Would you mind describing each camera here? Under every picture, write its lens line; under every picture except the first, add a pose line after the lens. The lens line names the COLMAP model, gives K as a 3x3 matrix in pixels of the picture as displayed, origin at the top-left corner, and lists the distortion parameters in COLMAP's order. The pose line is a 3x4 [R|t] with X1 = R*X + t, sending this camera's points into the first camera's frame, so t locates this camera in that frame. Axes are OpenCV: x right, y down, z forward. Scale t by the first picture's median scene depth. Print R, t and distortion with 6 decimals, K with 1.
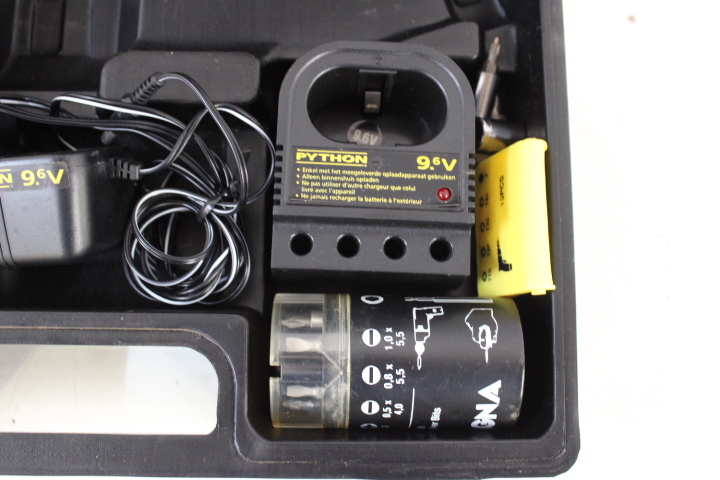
lens RADIAL K [[810.1, 0, 357.8], [0, 810.1, 235.8], [0, 0, 1]] dist [-0.084012, 0.000000]
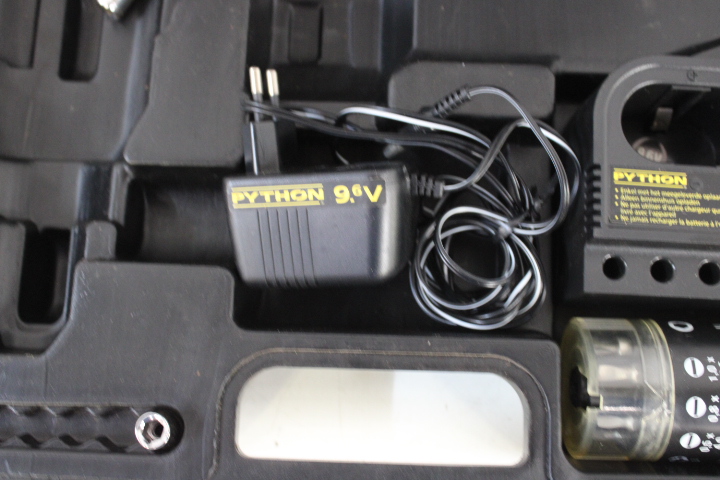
lens RADIAL K [[810.1, 0, 361.3], [0, 810.1, 238.4], [0, 0, 1]] dist [-0.084012, 0.000000]
pose [[0.998050, 0.016961, -0.060075, -0.313349], [-0.017198, 0.999846, -0.003440, -0.016265], [0.060007, 0.004466, 0.998188, 0.036999]]
